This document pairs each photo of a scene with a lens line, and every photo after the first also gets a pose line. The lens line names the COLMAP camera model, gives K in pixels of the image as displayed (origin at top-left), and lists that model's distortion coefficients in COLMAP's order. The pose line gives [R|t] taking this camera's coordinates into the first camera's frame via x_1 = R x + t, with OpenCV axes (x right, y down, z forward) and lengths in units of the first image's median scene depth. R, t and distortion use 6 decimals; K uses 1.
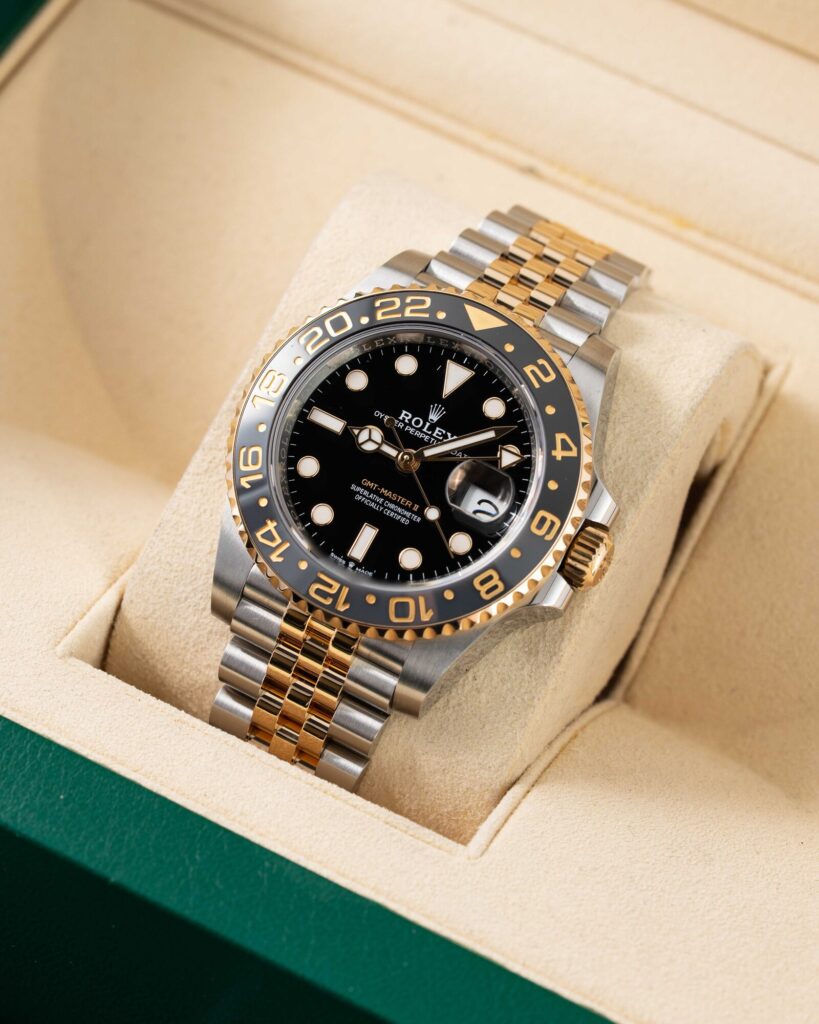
lens RADIAL K [[5116.4, 0, 410.2], [0, 5116.4, 510.2], [0, 0, 1]] dist [-0.084470, 0.000000]
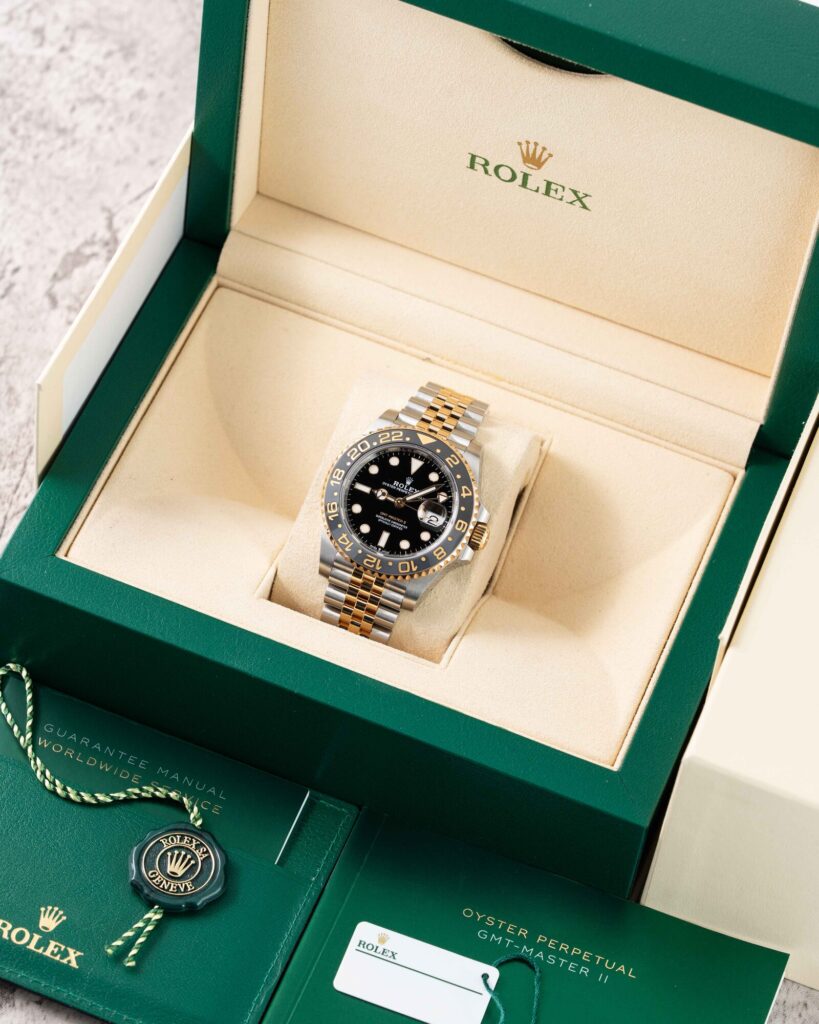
lens RADIAL K [[5116.4, 0, 409.5], [0, 5116.4, 512.9], [0, 0, 1]] dist [-0.084470, 0.000000]
pose [[0.992662, -0.085916, 0.085094, -0.193947], [0.081770, 0.995342, 0.051078, -0.123255], [-0.089086, -0.043745, 0.995063, -1.319459]]
